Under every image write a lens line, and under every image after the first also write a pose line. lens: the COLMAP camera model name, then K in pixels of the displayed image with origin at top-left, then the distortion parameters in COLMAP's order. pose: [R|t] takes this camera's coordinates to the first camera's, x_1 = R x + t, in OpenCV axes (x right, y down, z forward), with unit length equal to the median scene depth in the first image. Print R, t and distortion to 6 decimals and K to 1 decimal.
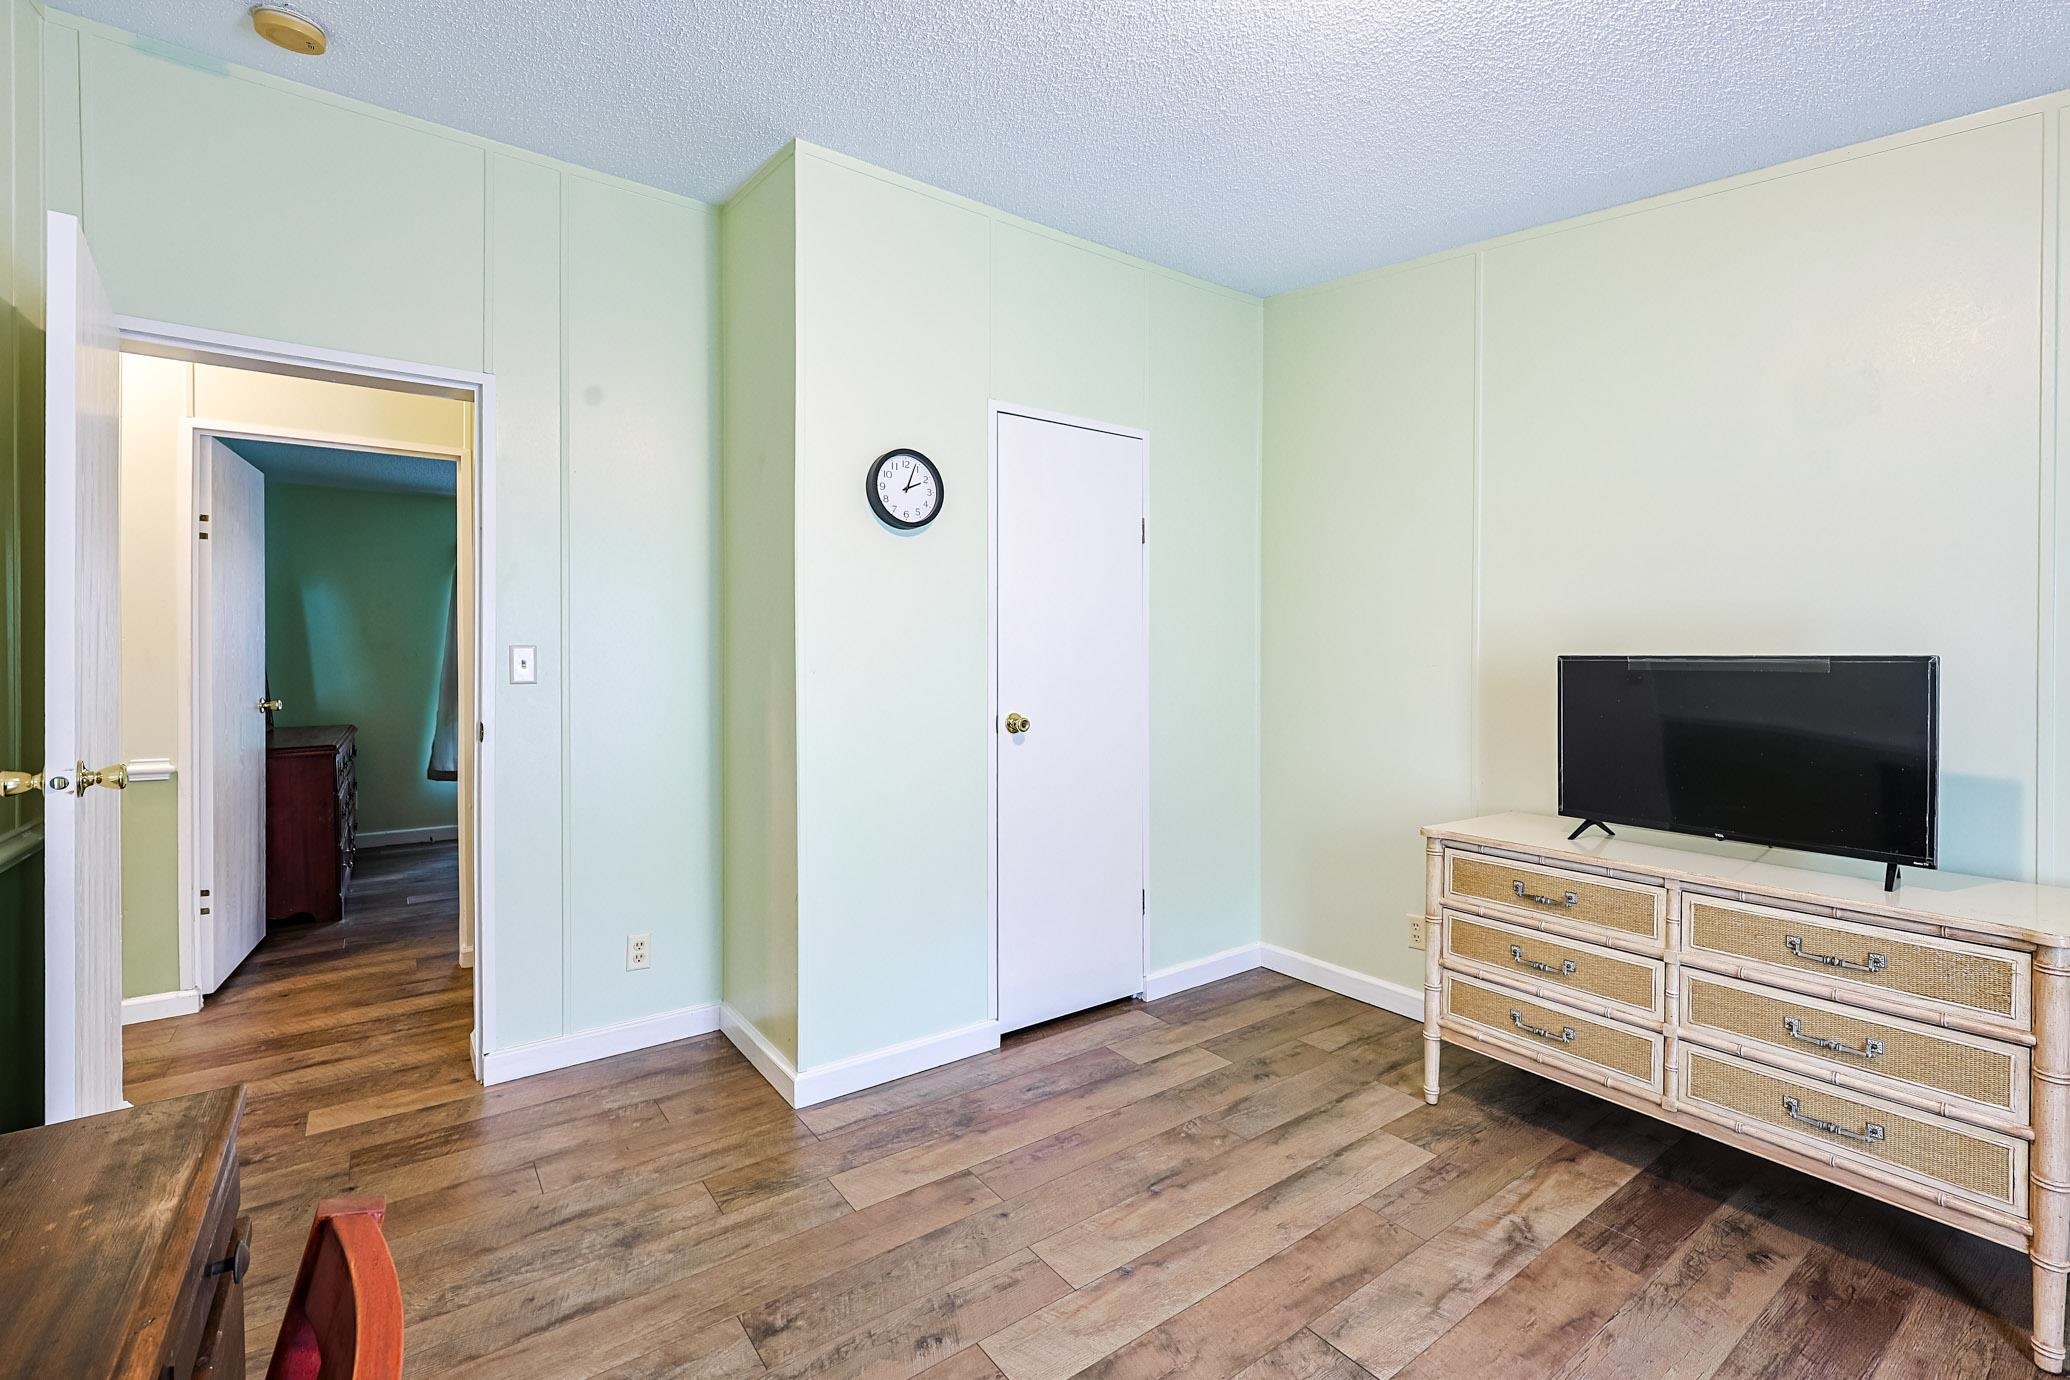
lens RADIAL K [[893.3, 0, 1034.9], [0, 893.3, 668.5], [0, 0, 1]] dist [-0.000482, 0.000175]
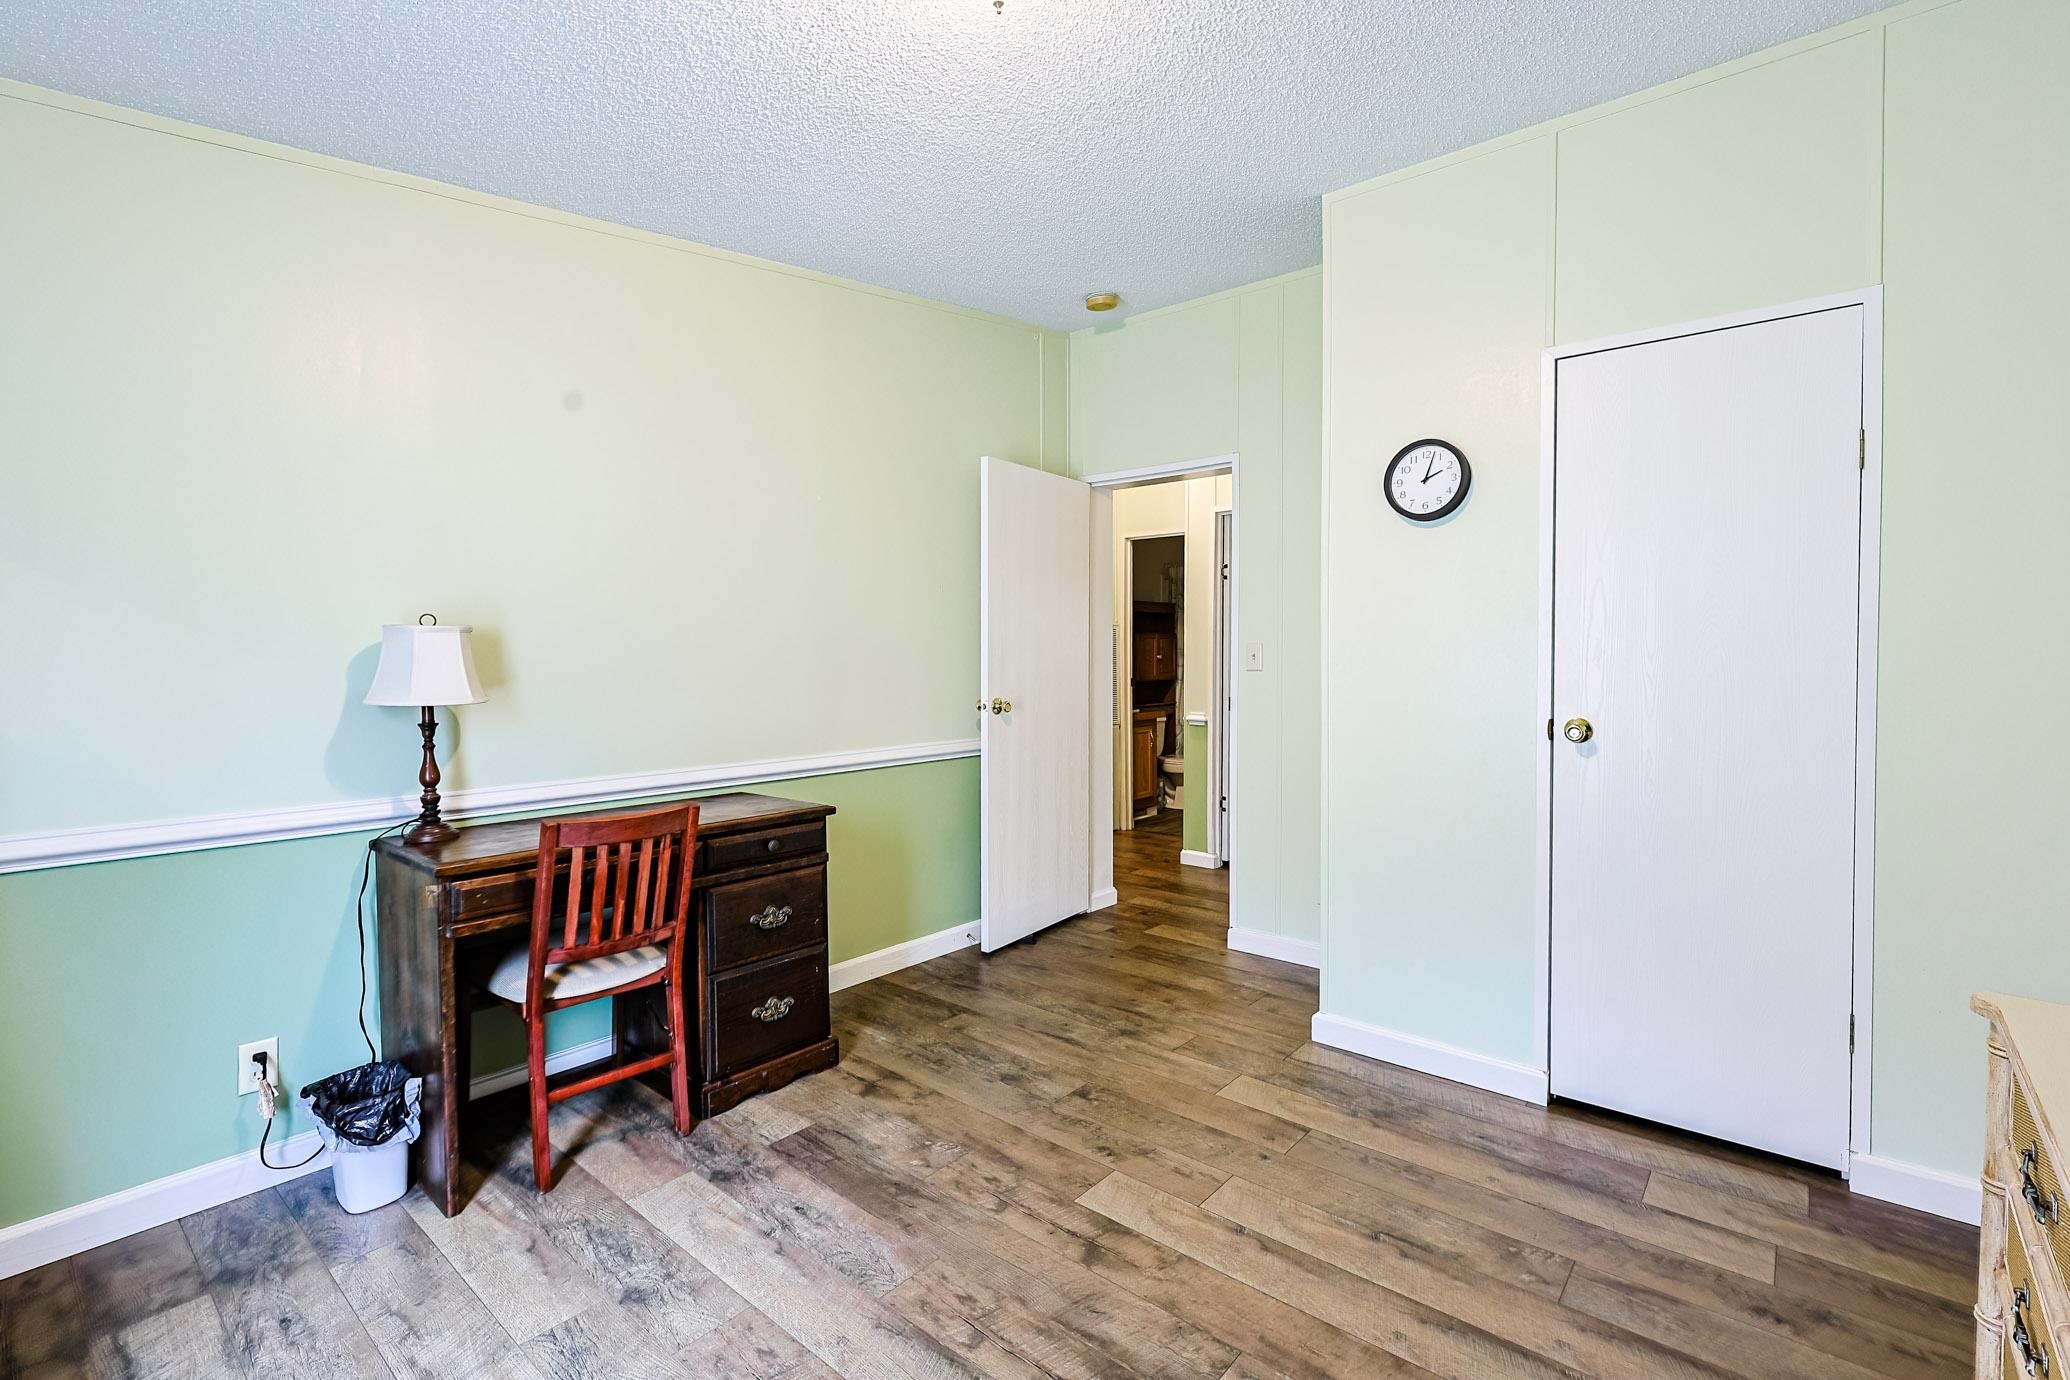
lens RADIAL K [[893.3, 0, 1035.5], [0, 893.3, 680.8], [0, 0, 1]] dist [-0.000482, 0.000175]
pose [[0.253719, 0.029392, -0.966831, 0.790815], [-0.011997, 0.999557, 0.027239, -0.001153], [0.967204, 0.004688, 0.253959, 0.373677]]
